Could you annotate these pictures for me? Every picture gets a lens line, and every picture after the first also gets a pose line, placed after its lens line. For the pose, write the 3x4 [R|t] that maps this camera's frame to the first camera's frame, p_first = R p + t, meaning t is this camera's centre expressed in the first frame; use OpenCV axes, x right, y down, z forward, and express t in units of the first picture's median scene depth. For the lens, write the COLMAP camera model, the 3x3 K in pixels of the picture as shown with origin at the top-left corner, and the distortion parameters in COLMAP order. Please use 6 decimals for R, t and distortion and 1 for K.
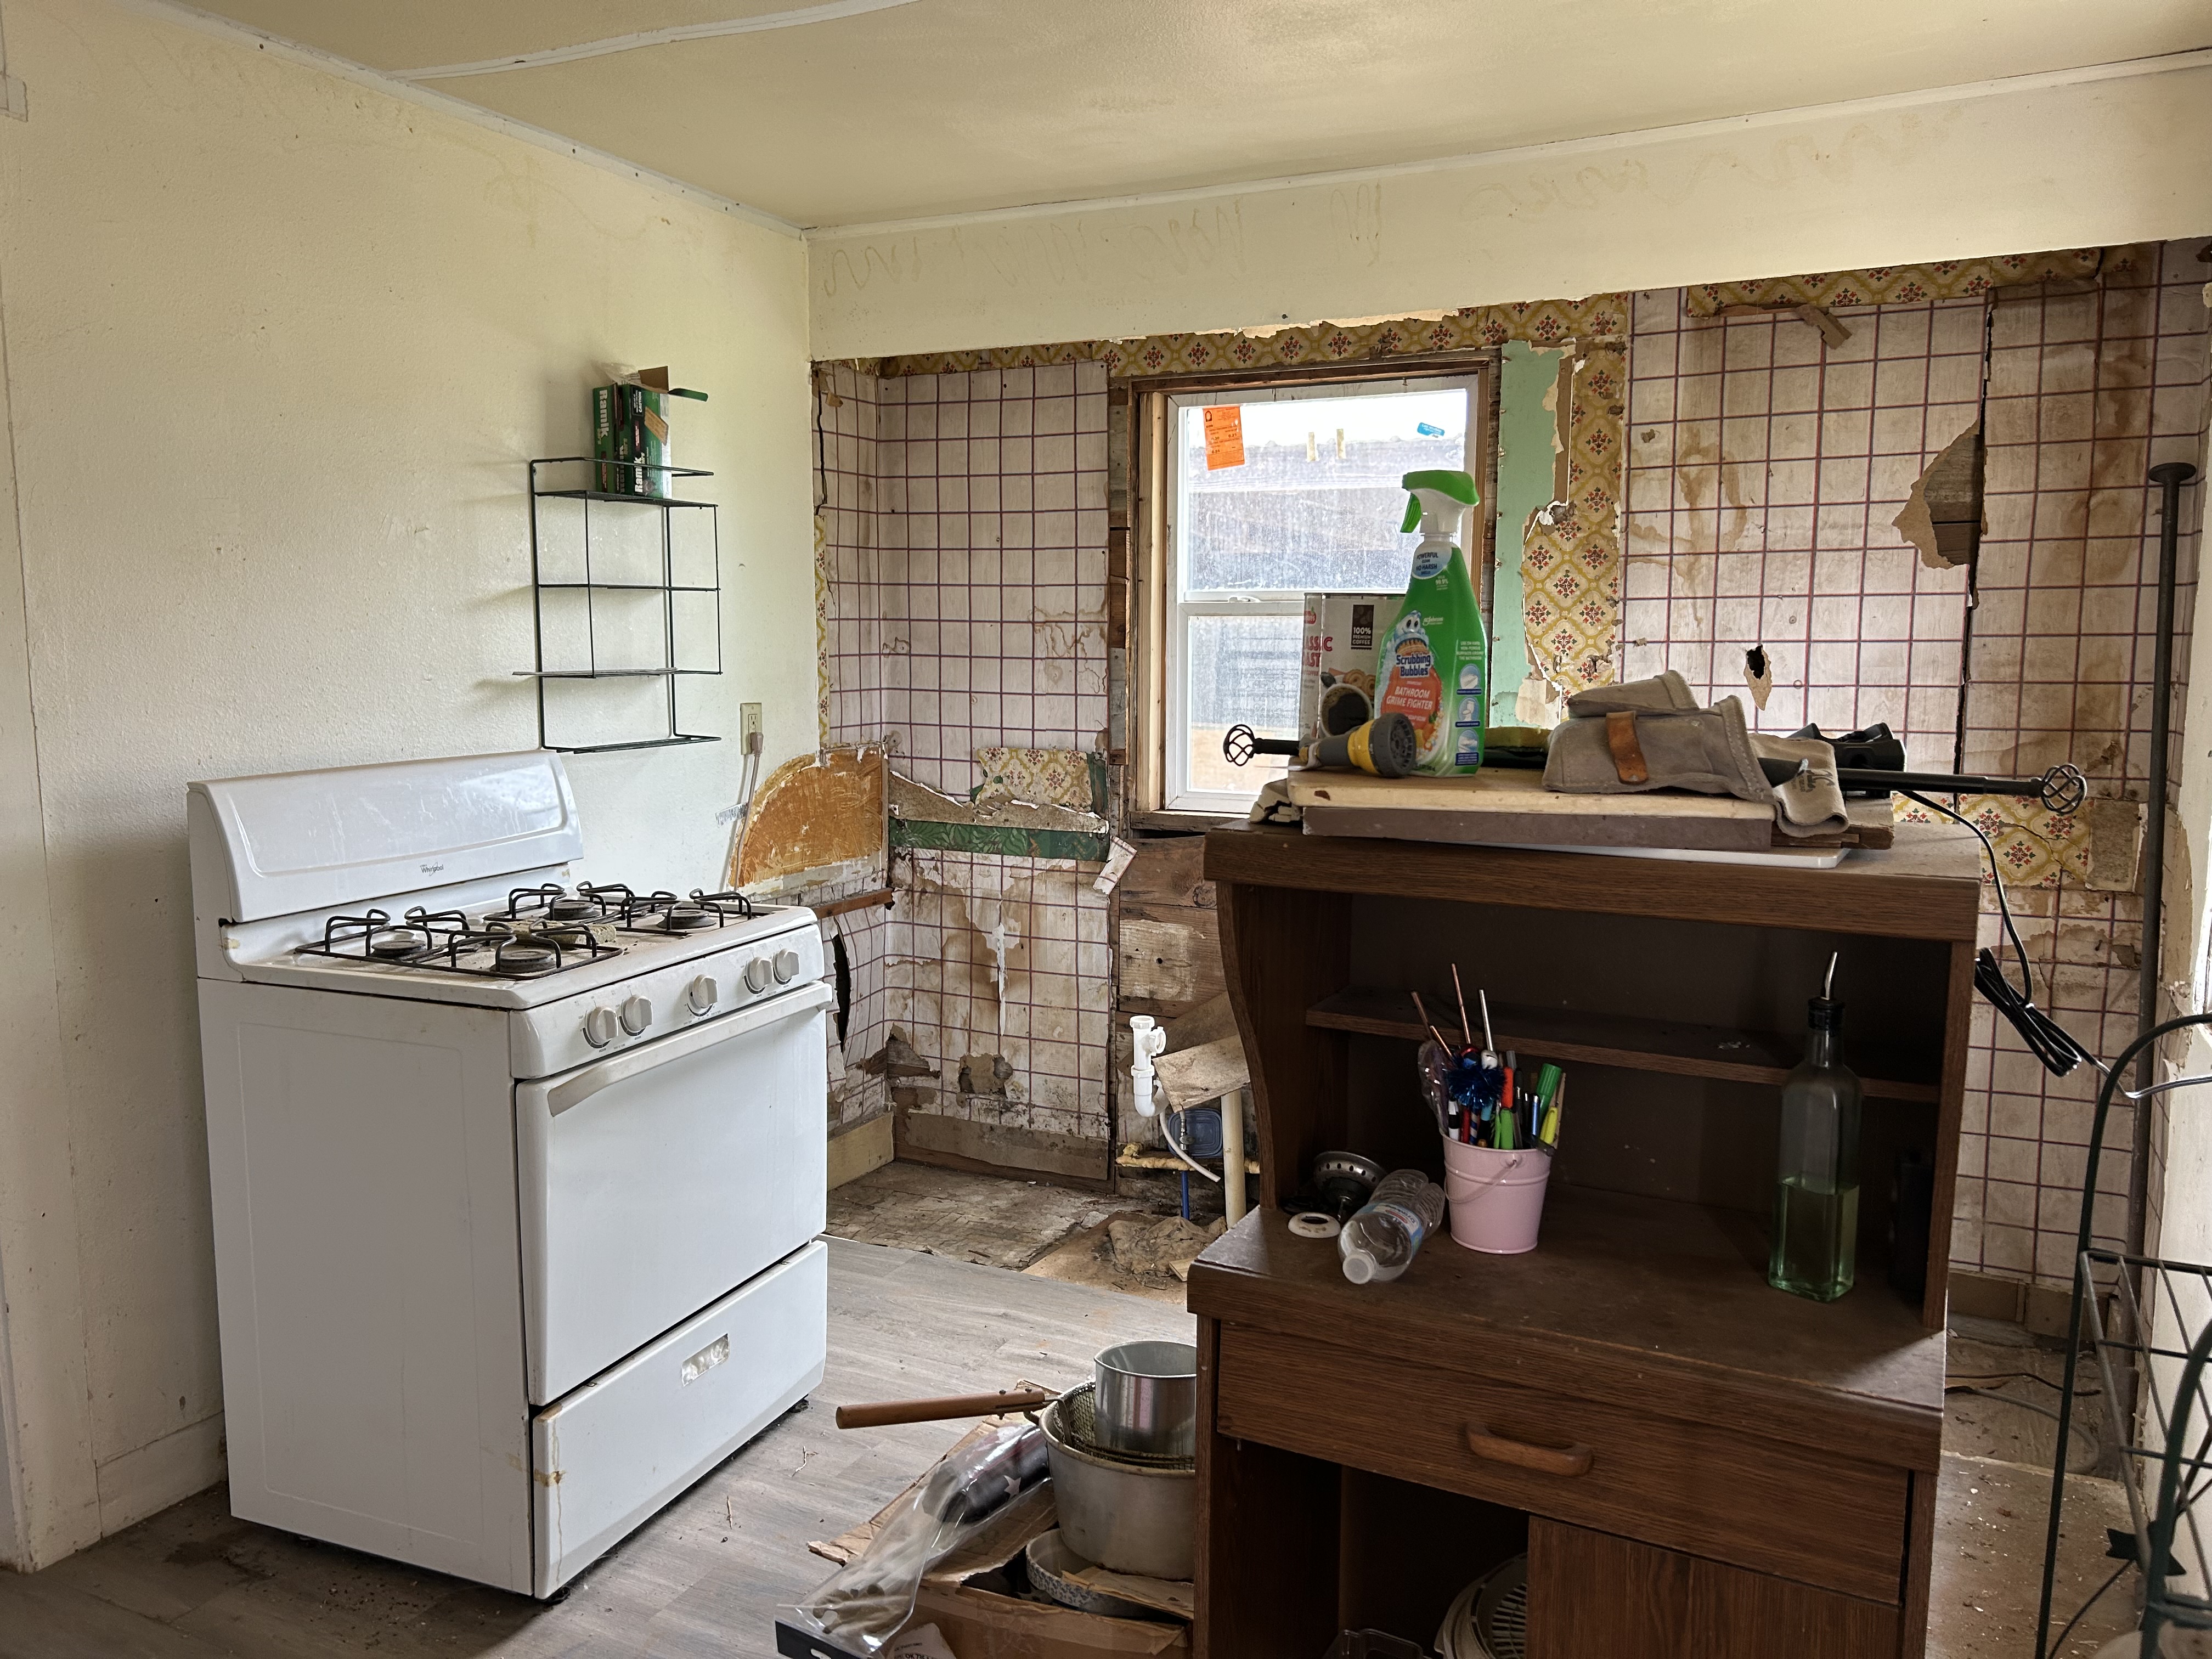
lens RADIAL K [[1728.1, 0, 1100.0], [0, 1728.1, 812.5], [0, 0, 1]] dist [0.059987, -0.055836]
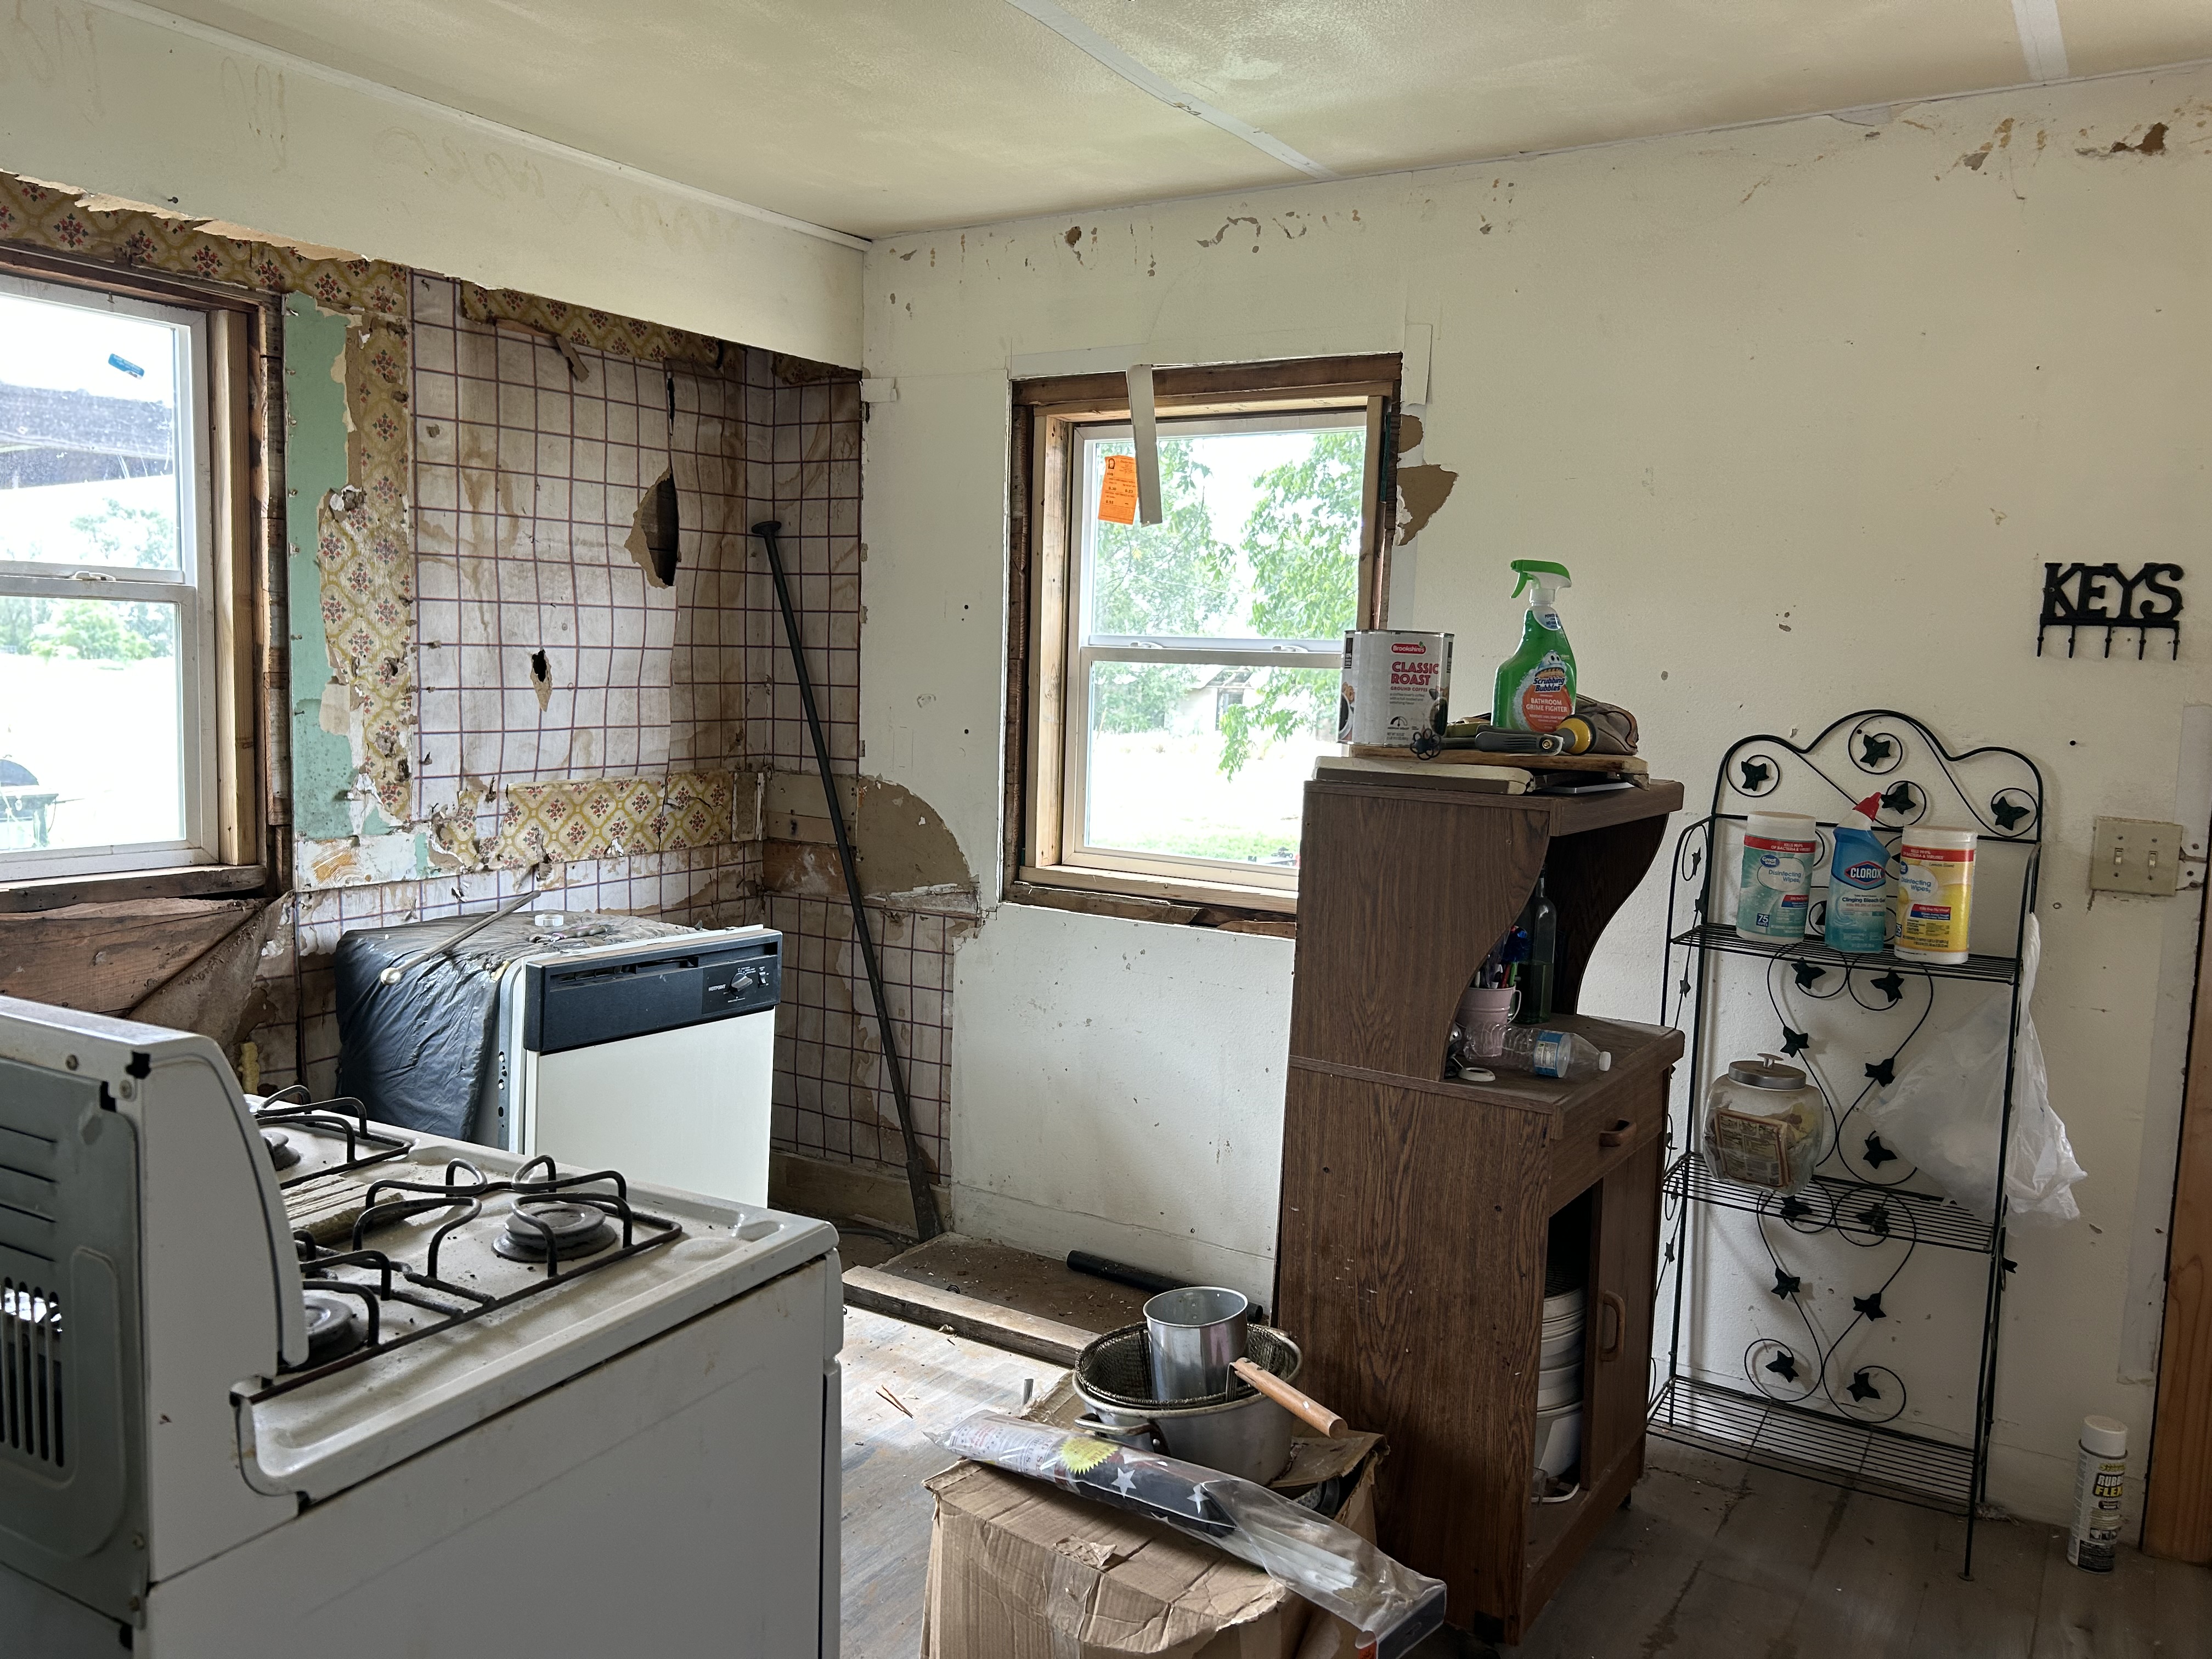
lens RADIAL K [[1728.1, 0, 1100.0], [0, 1728.1, 812.5], [0, 0, 1]] dist [0.059987, -0.055836]
pose [[0.090121, -0.088931, 0.991952, -0.628720], [0.076751, 0.993663, 0.082112, -0.057357], [-0.992969, 0.068733, 0.096376, 0.555963]]
